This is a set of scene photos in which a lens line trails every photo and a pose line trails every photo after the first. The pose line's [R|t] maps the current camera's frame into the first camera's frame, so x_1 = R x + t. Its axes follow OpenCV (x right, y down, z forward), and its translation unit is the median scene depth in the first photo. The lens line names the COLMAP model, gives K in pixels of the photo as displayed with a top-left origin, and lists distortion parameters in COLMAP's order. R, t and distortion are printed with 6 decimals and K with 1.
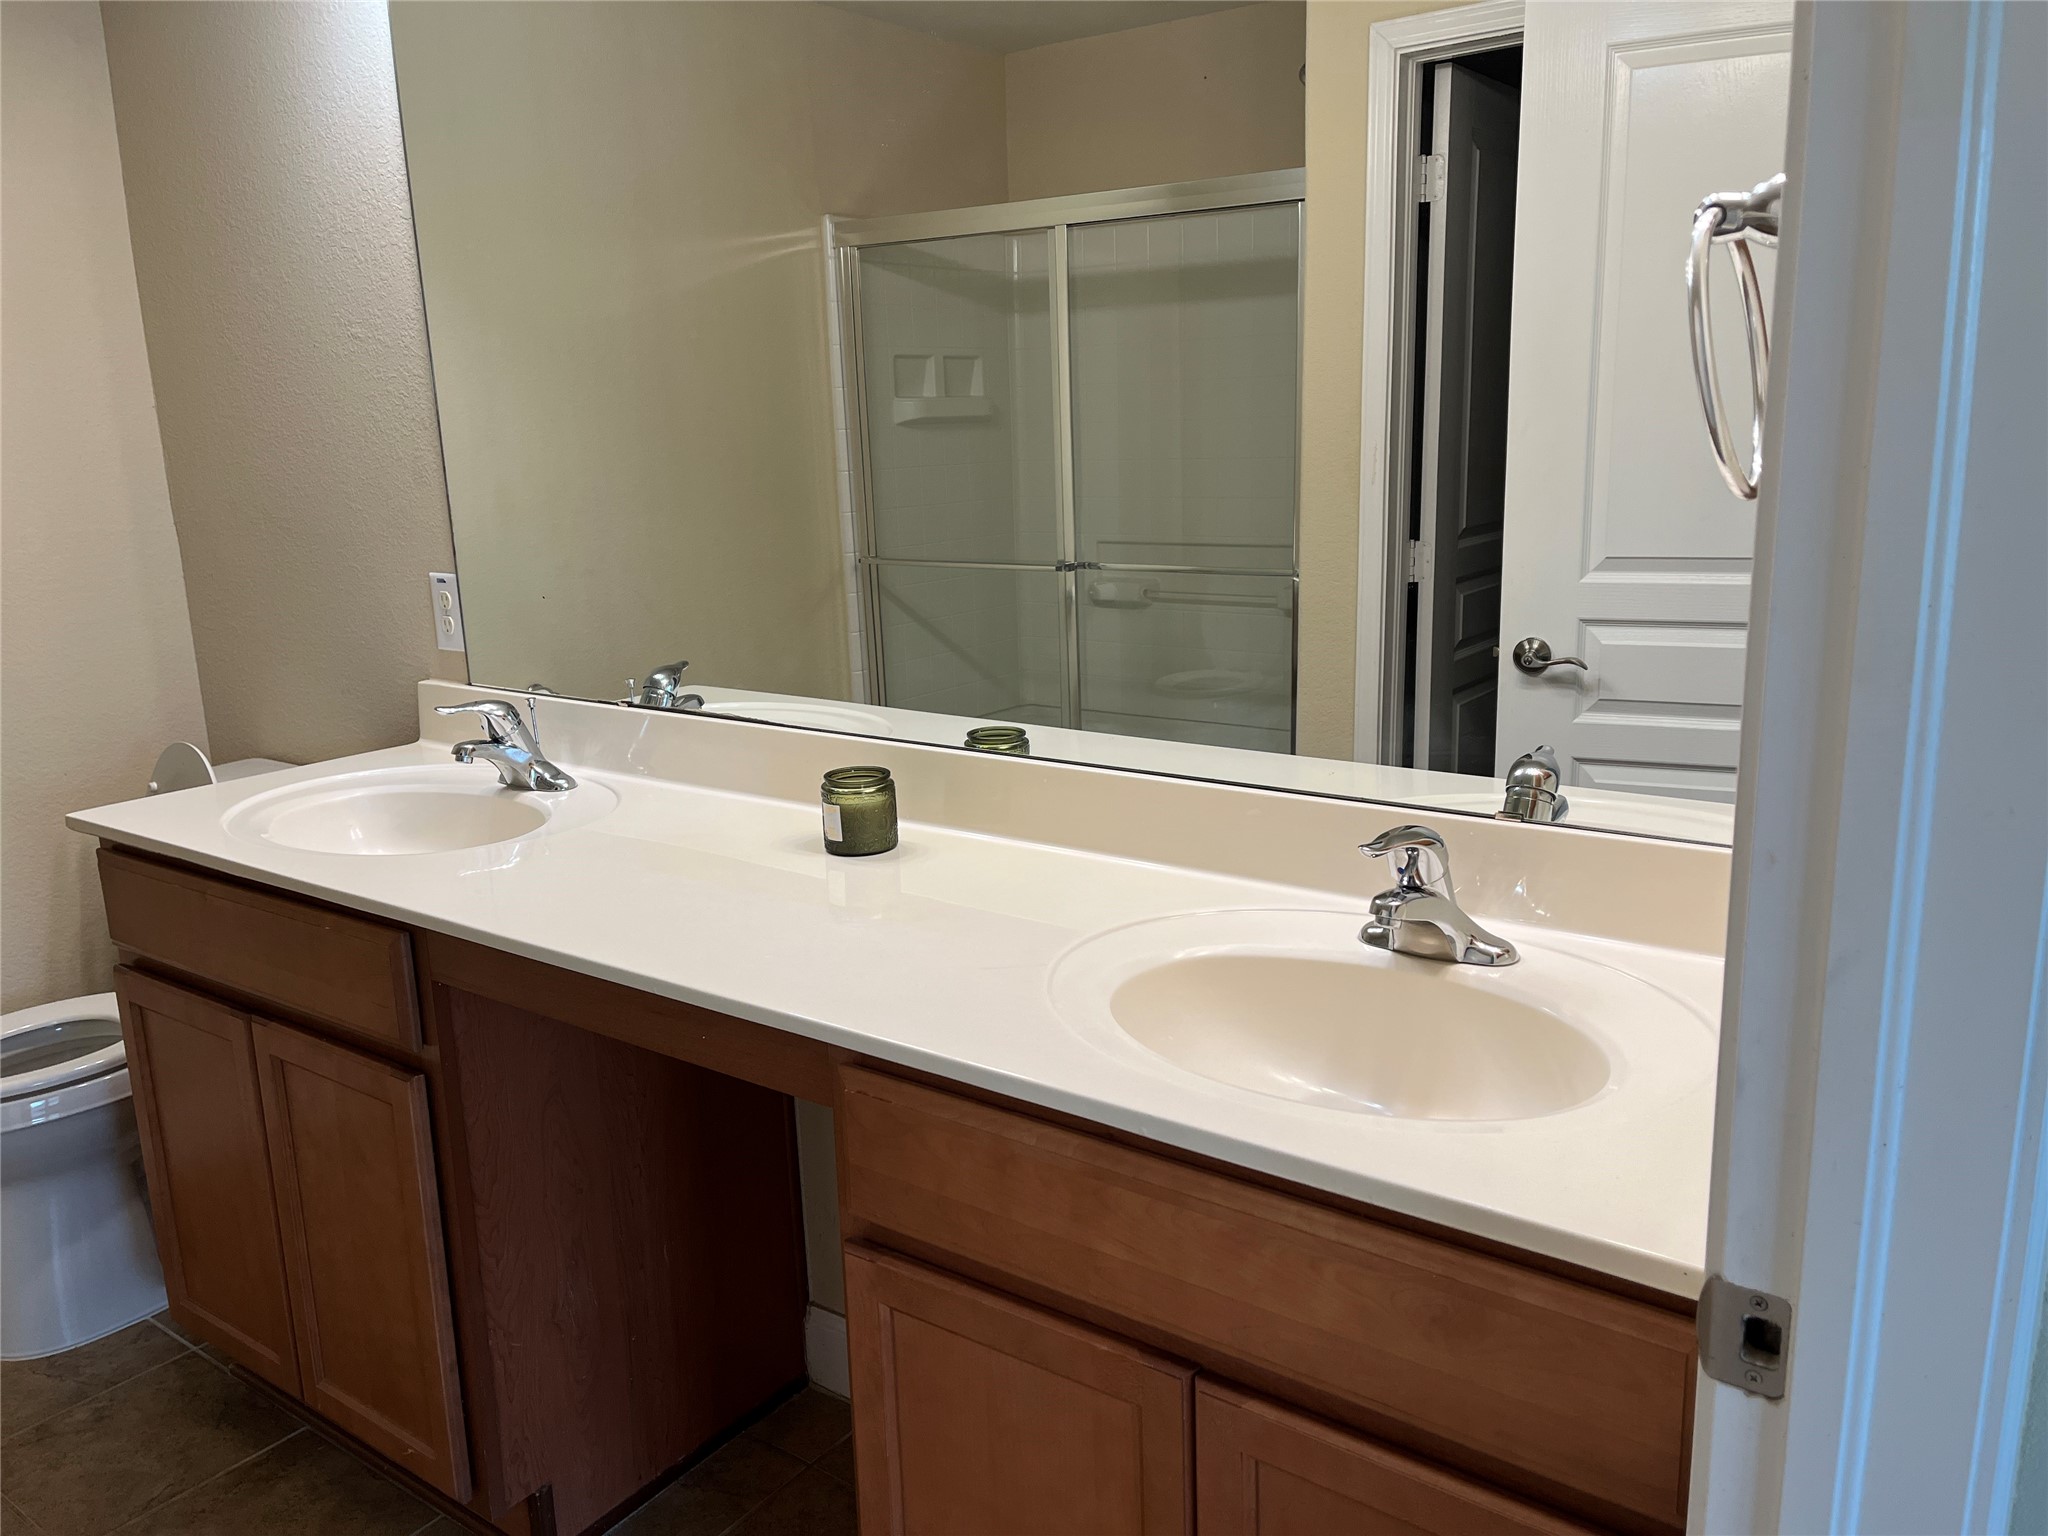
lens RADIAL K [[1543.6, 0, 1024.0], [0, 1543.6, 768.0], [0, 0, 1]] dist [-0.000388, -0.000110]
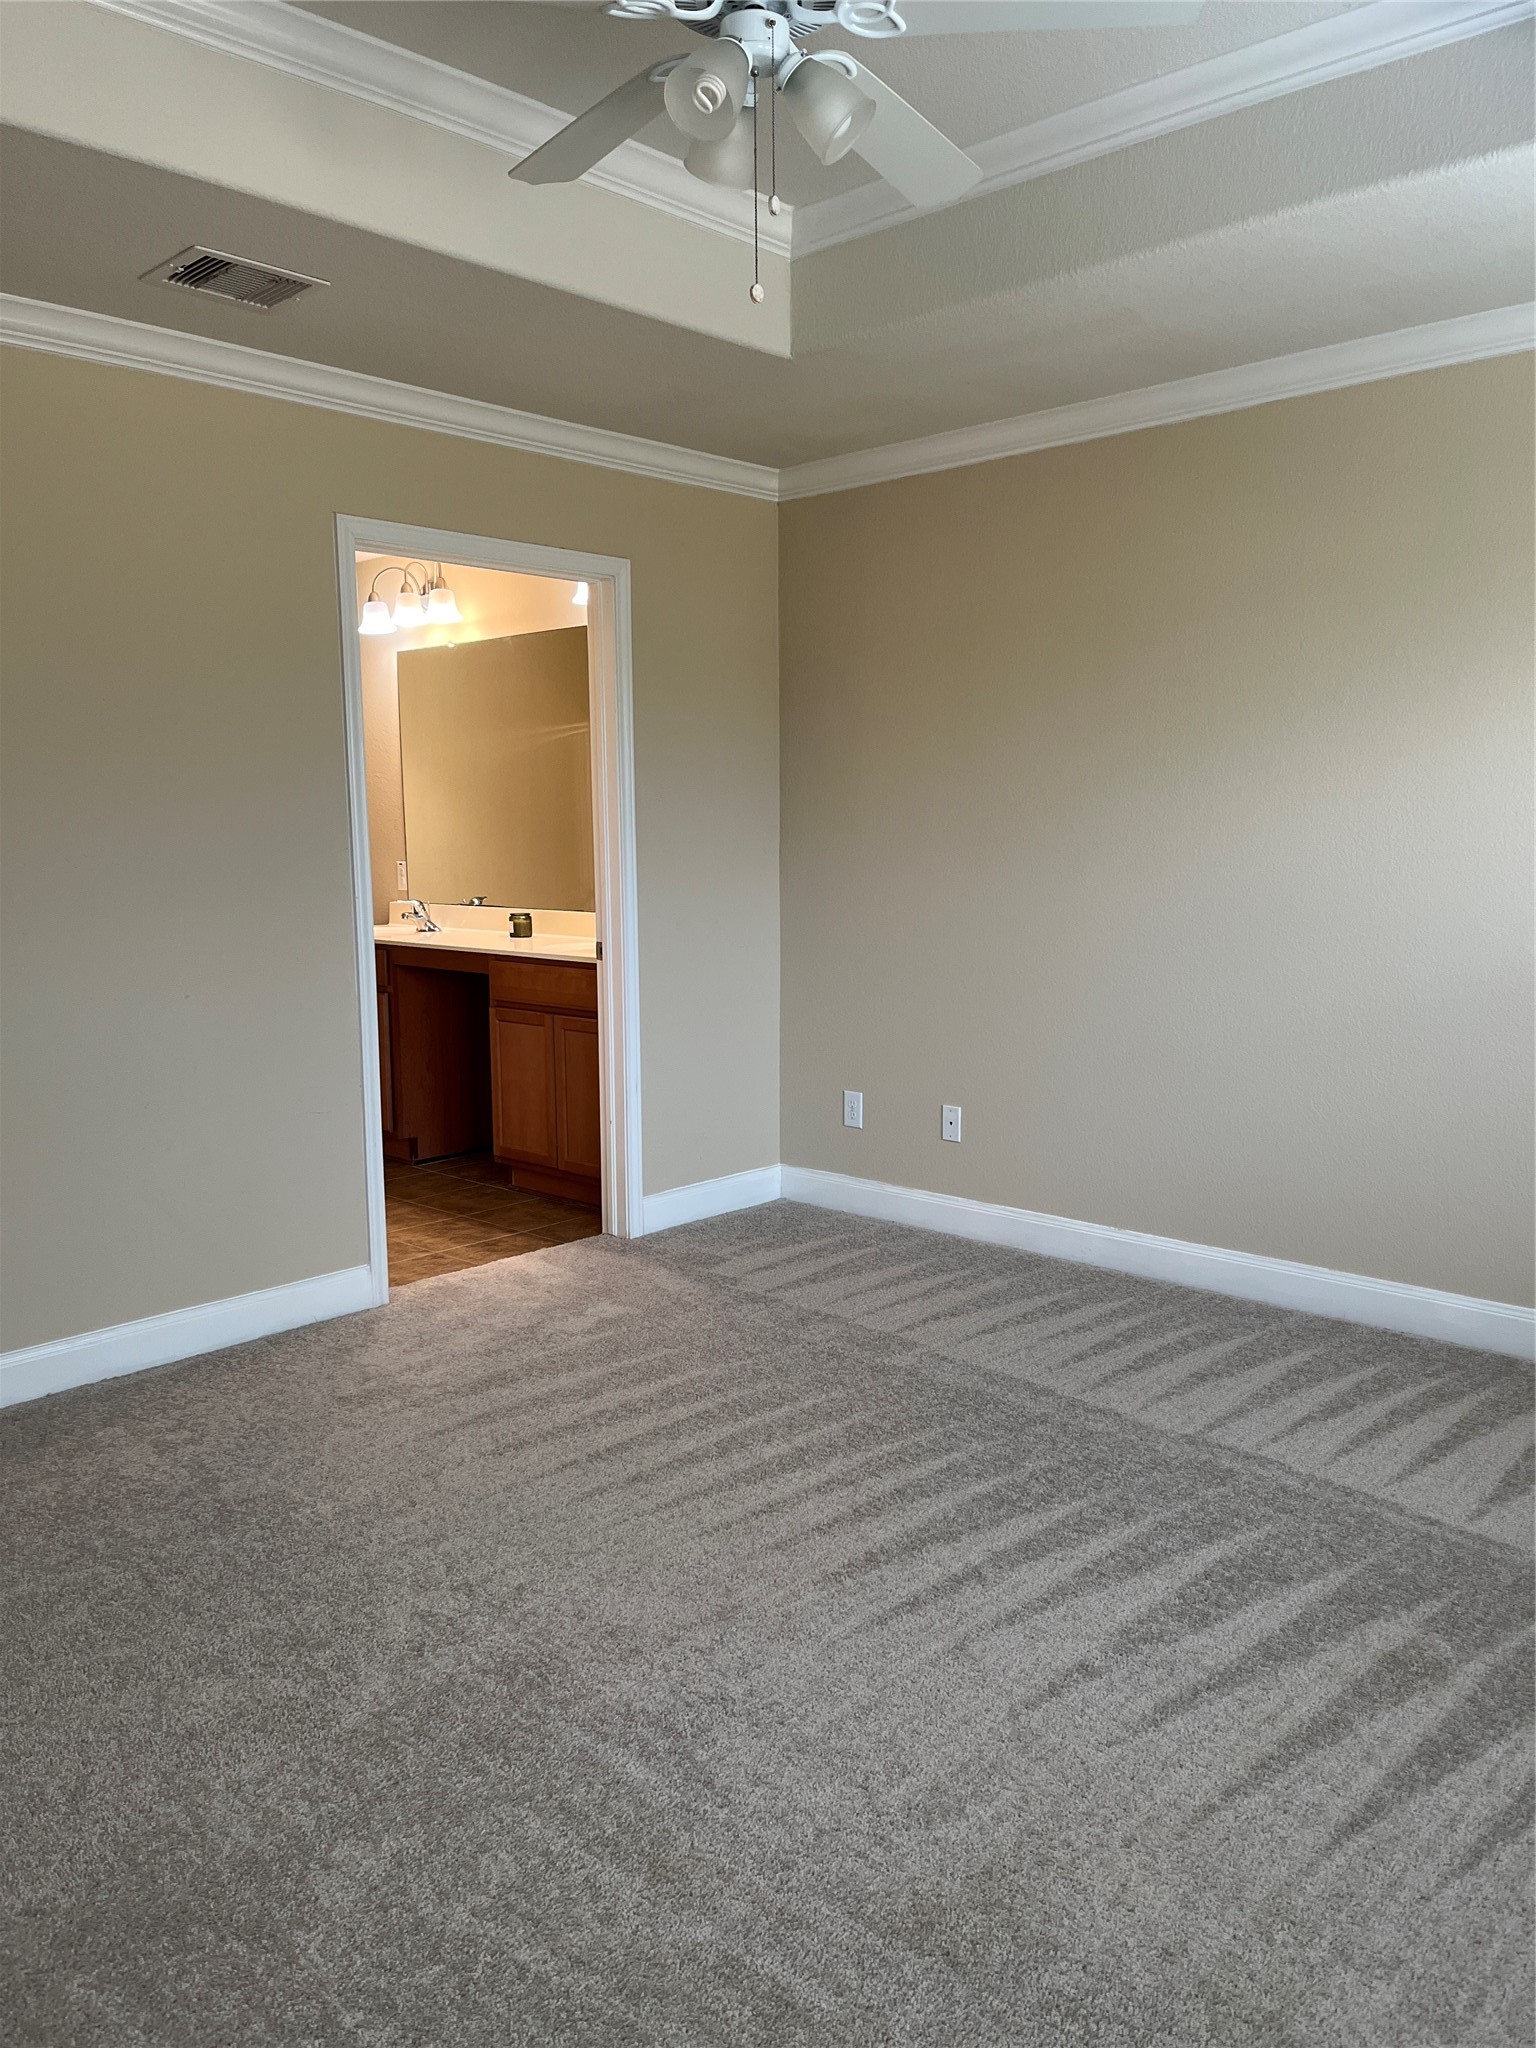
lens RADIAL K [[1543.6, 0, 768.0], [0, 1543.6, 1024.0], [0, 0, 1]] dist [-0.000388, -0.000110]
pose [[0.992644, 0.038662, -0.114728, 0.718093], [-0.049176, 0.994702, -0.090277, 0.457462], [0.110630, 0.095255, 0.989286, -1.947087]]
